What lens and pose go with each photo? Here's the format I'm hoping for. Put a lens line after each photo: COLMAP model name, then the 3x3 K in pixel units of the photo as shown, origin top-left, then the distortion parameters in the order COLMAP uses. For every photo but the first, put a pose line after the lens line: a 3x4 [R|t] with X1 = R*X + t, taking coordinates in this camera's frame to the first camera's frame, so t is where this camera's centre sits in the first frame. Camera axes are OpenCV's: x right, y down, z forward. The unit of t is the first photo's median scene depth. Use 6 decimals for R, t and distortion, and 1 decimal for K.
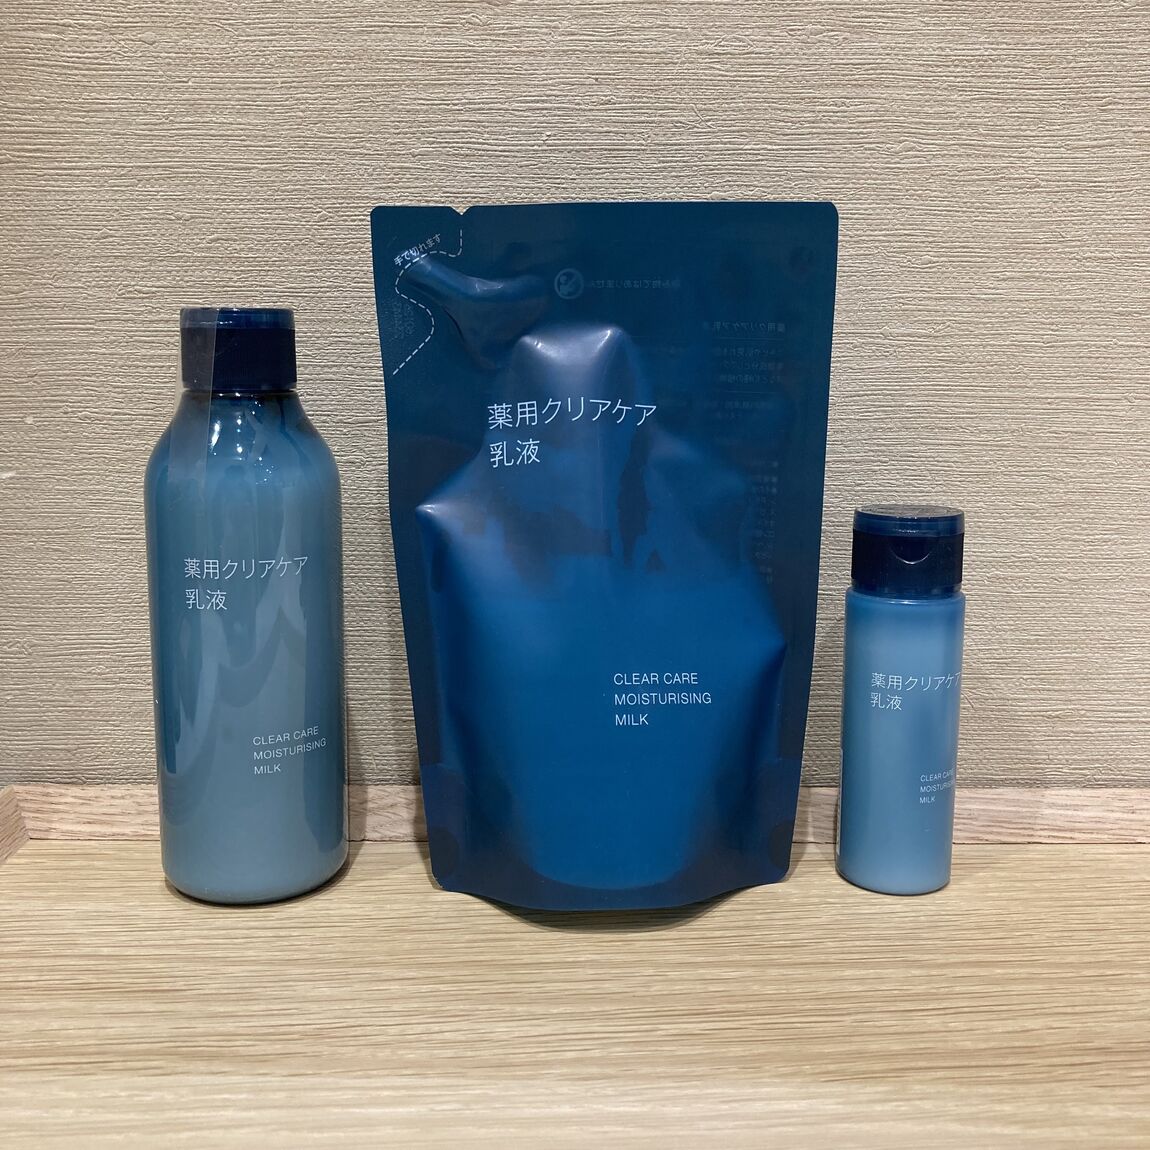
lens RADIAL K [[1440.6, 0, 528.3], [0, 1440.6, 573.4], [0, 0, 1]] dist [-0.012707, 0.045950]
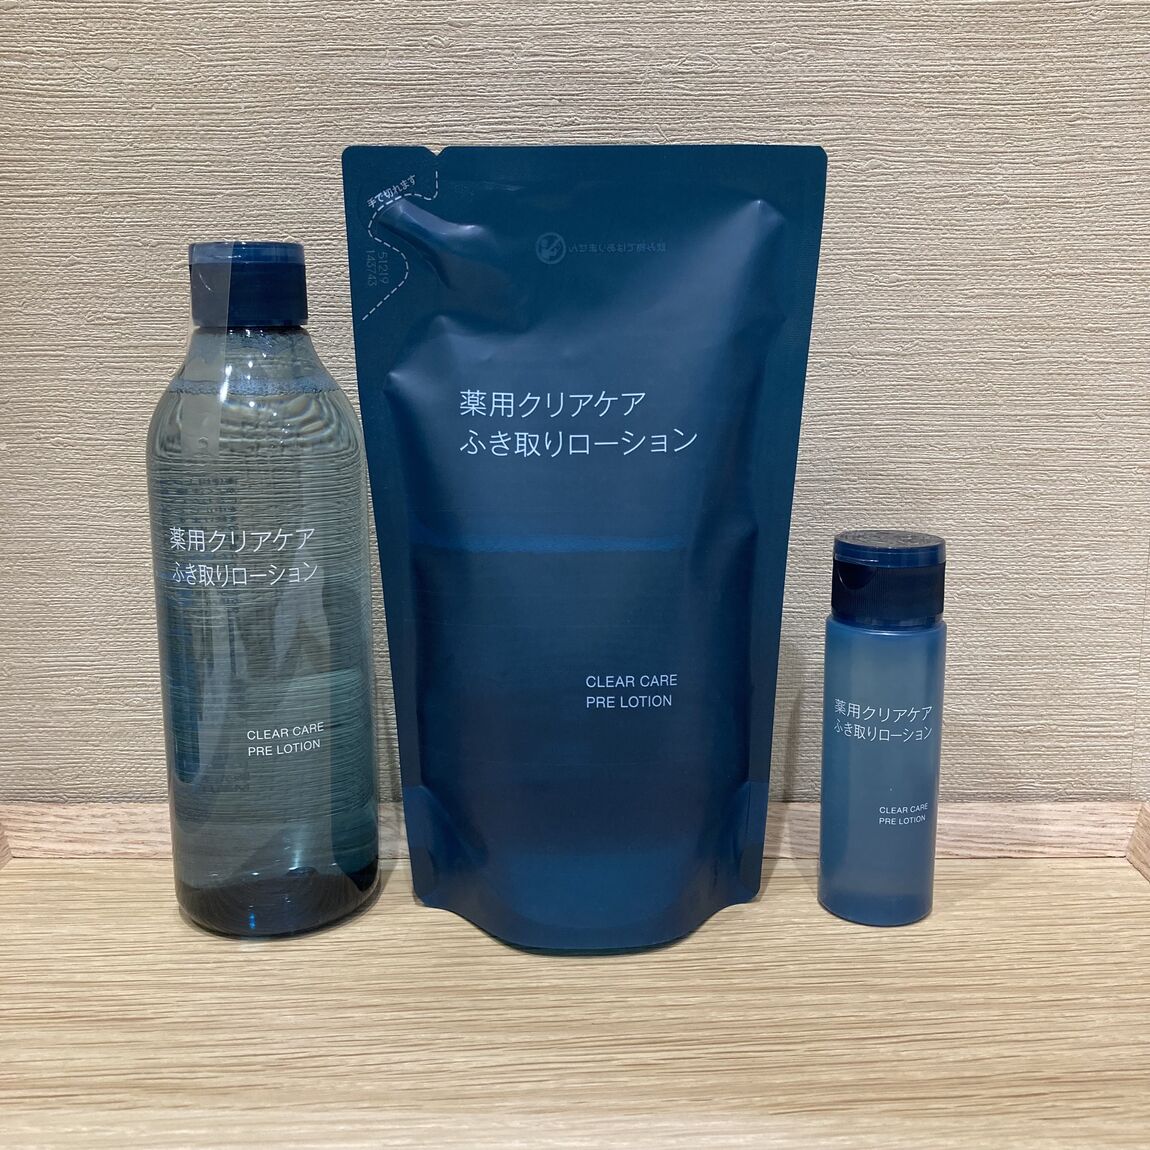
lens RADIAL K [[1438.3, 0, 540.9], [0, 1438.3, 574.3], [0, 0, 1]] dist [-0.001629, 0.016956]
pose [[0.999834, -0.008071, -0.016336, 0.047933], [0.008601, 0.999430, 0.032647, -0.048584], [0.016063, -0.032782, 0.999333, -0.004063]]
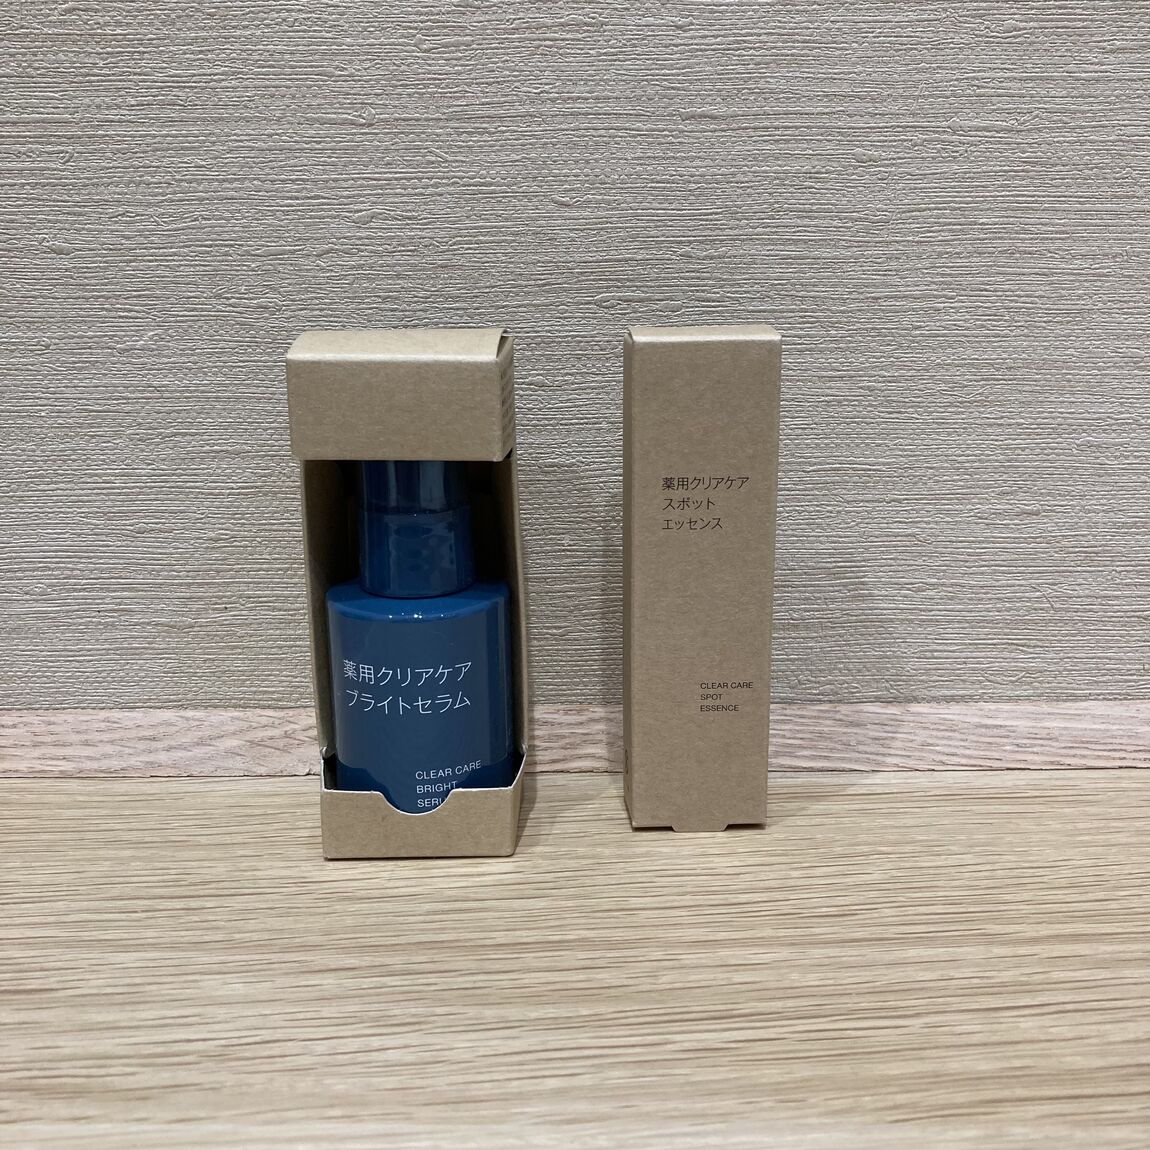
lens RADIAL K [[1354.7, 0, 549.4], [0, 1354.7, 577.3], [0, 0, 1]] dist [-0.011337, 0.024287]
pose [[0.999916, -0.012891, 0.001443, 0.024218], [0.012704, 0.995711, 0.091638, 0.004723], [-0.002618, -0.091612, 0.995791, 0.255055]]
